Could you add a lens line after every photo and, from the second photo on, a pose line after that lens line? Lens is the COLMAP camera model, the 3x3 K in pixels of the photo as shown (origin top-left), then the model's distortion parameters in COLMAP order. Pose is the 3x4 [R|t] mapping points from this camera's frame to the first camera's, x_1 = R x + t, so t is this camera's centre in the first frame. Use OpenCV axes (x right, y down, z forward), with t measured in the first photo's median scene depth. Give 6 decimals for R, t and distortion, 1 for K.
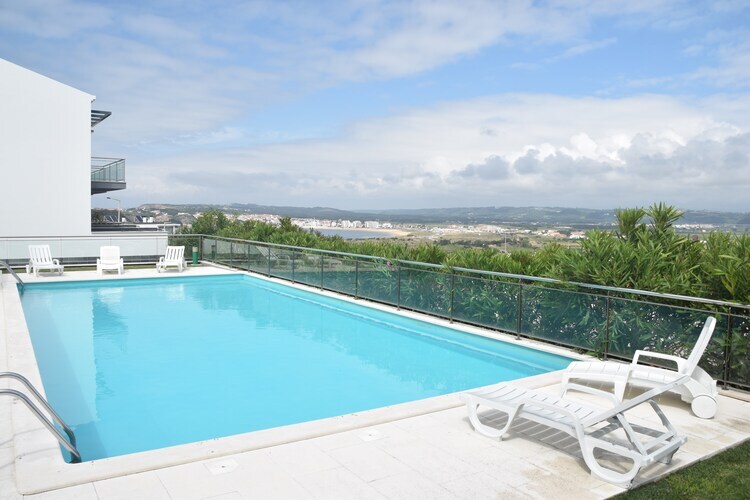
lens RADIAL K [[622.7, 0, 375.9], [0, 622.7, 274.0], [0, 0, 1]] dist [-0.112580, 0.010137]
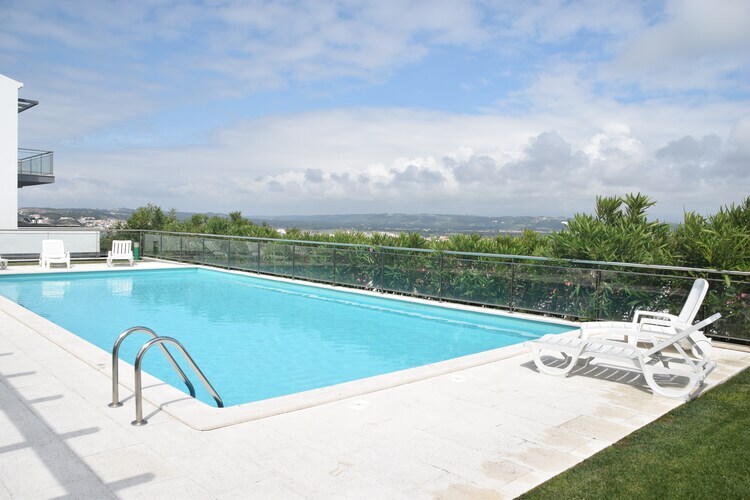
lens RADIAL K [[622.7, 0, 375.9], [0, 622.7, 274.0], [0, 0, 1]] dist [-0.112580, 0.010137]
pose [[0.980403, -0.006193, 0.196903, -0.188571], [0.009083, 0.999864, -0.013777, 0.039739], [-0.196791, 0.015295, 0.980326, -0.047798]]
